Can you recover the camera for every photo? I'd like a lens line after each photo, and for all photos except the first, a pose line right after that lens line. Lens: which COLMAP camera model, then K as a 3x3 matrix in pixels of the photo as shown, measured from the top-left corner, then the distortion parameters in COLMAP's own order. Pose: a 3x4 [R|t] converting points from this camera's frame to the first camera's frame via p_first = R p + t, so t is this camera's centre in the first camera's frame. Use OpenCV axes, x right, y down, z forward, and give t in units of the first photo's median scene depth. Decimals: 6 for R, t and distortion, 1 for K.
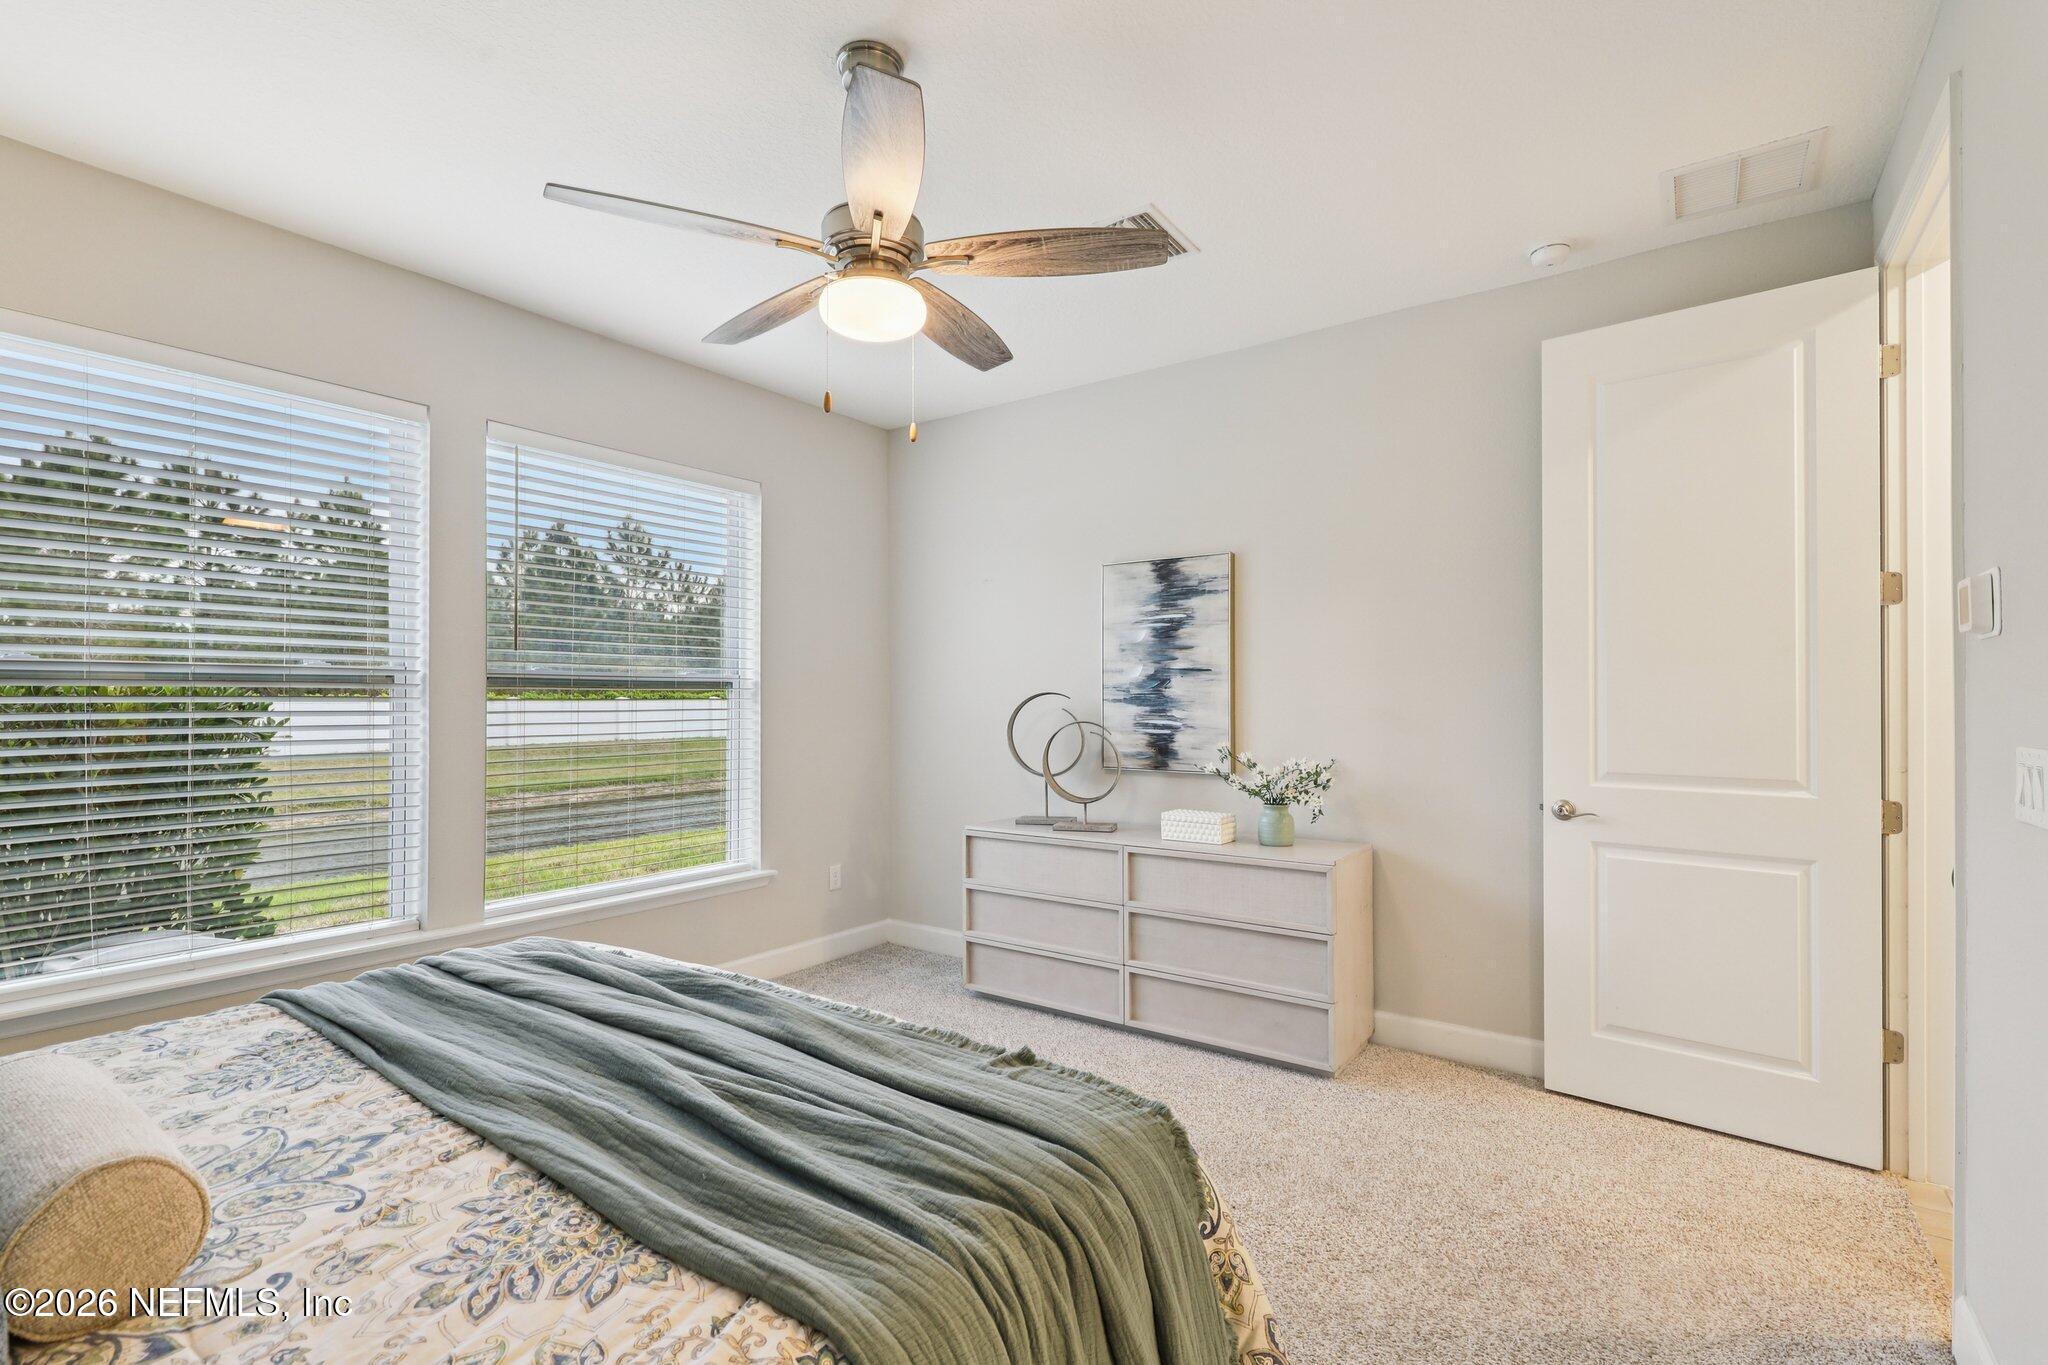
lens RADIAL K [[930.7, 0, 1026.0], [0, 930.7, 687.9], [0, 0, 1]] dist [-0.003326, -0.000329]
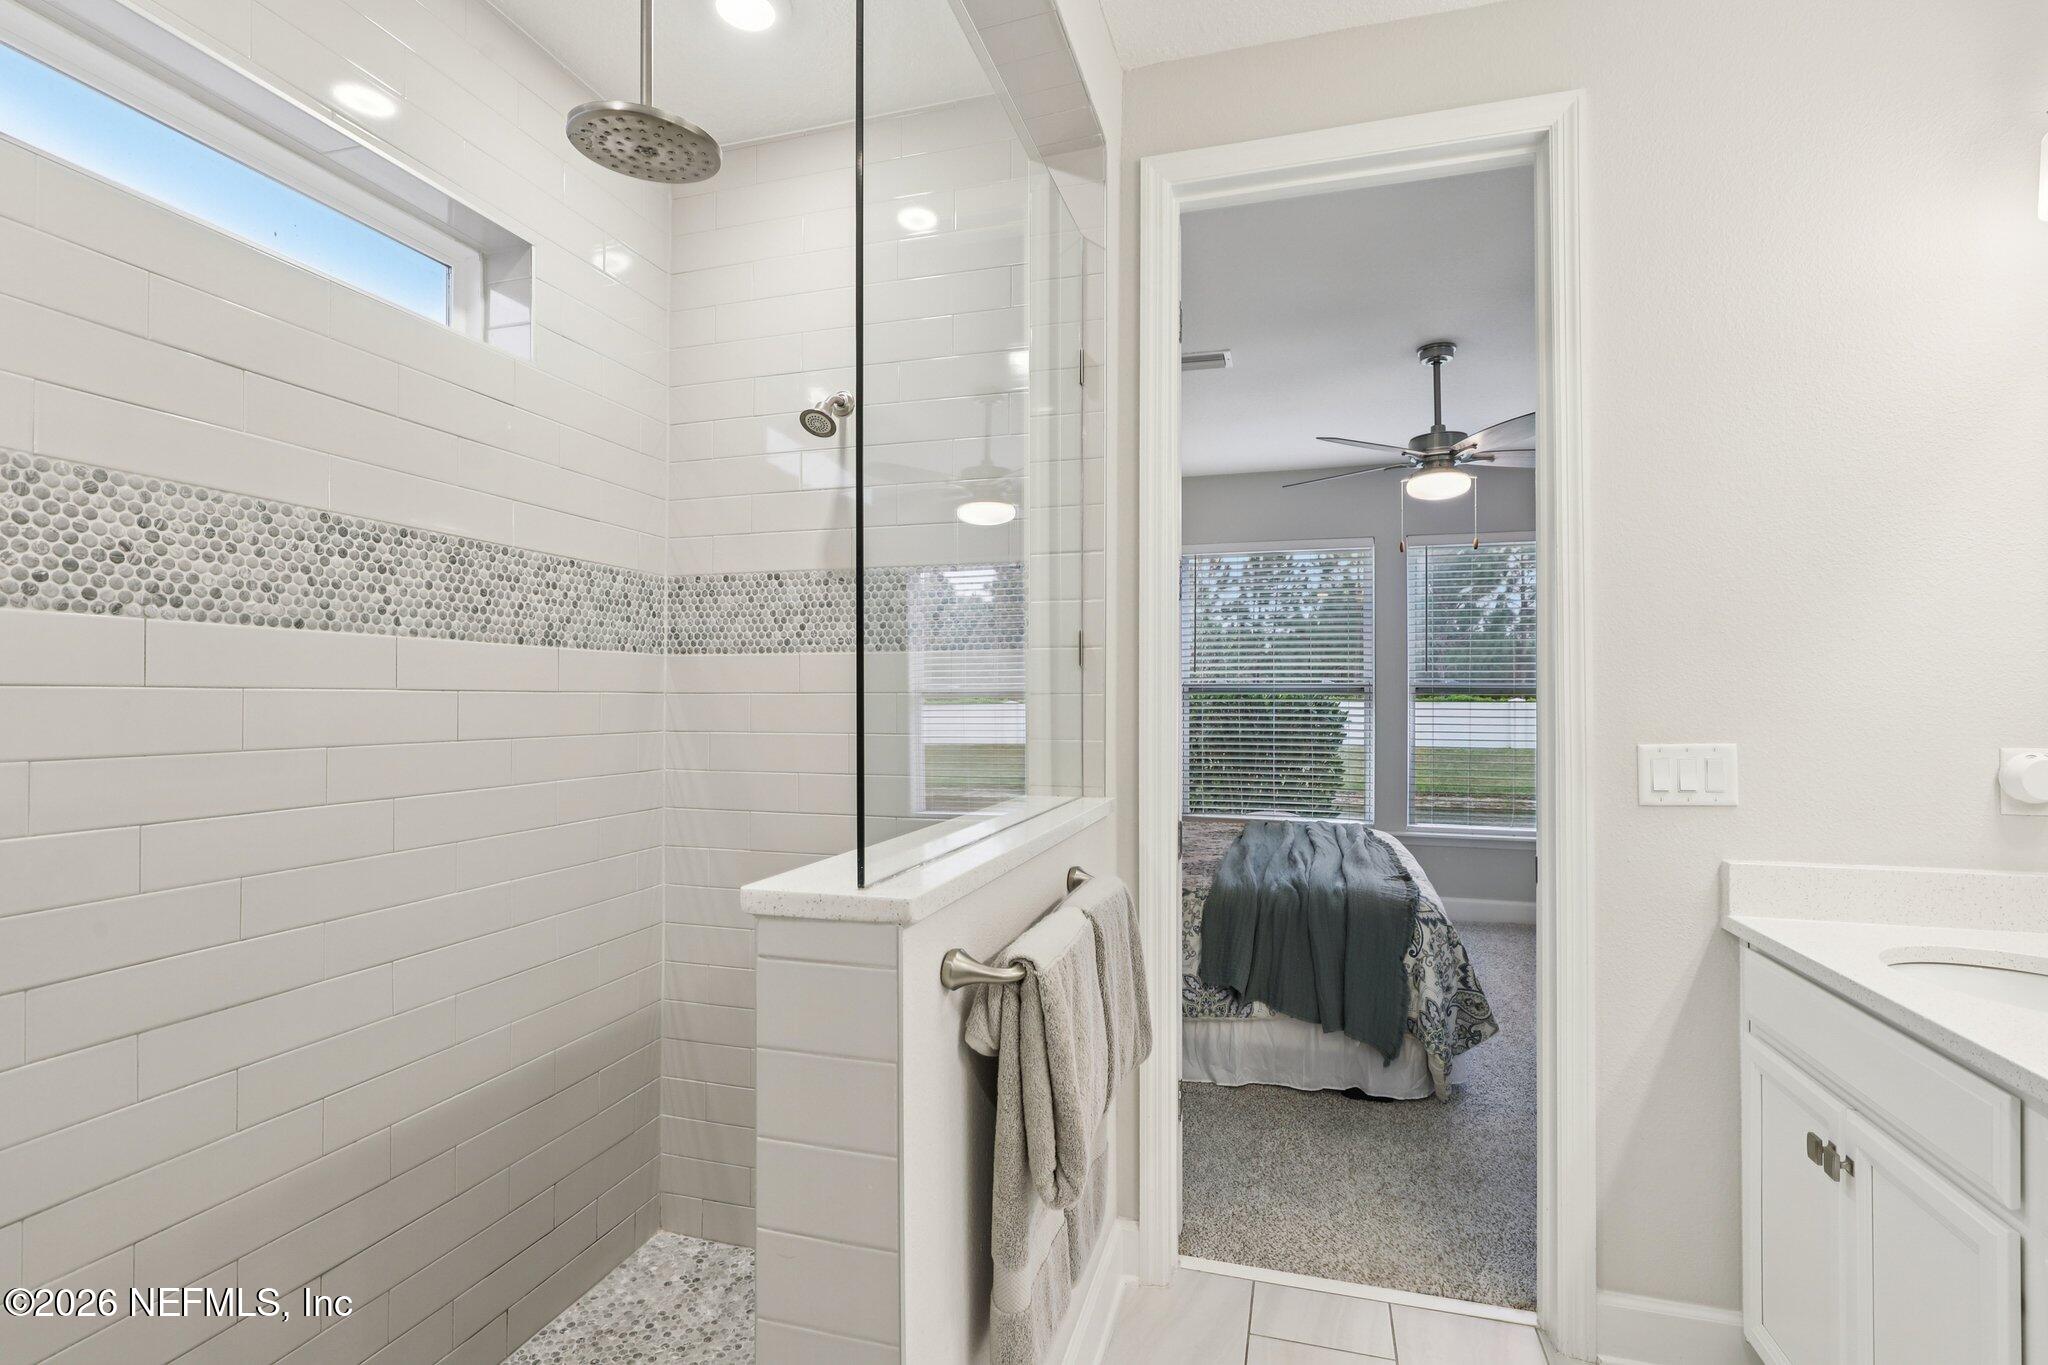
lens RADIAL K [[968.7, 0, 1025.5], [0, 968.7, 688.6], [0, 0, 1]] dist [0.003205, 0.000201]
pose [[0.321129, -0.005317, -0.947021, 0.922891], [0.008158, 0.999963, -0.002848, -0.012215], [0.947000, -0.006811, 0.321160, -0.253769]]
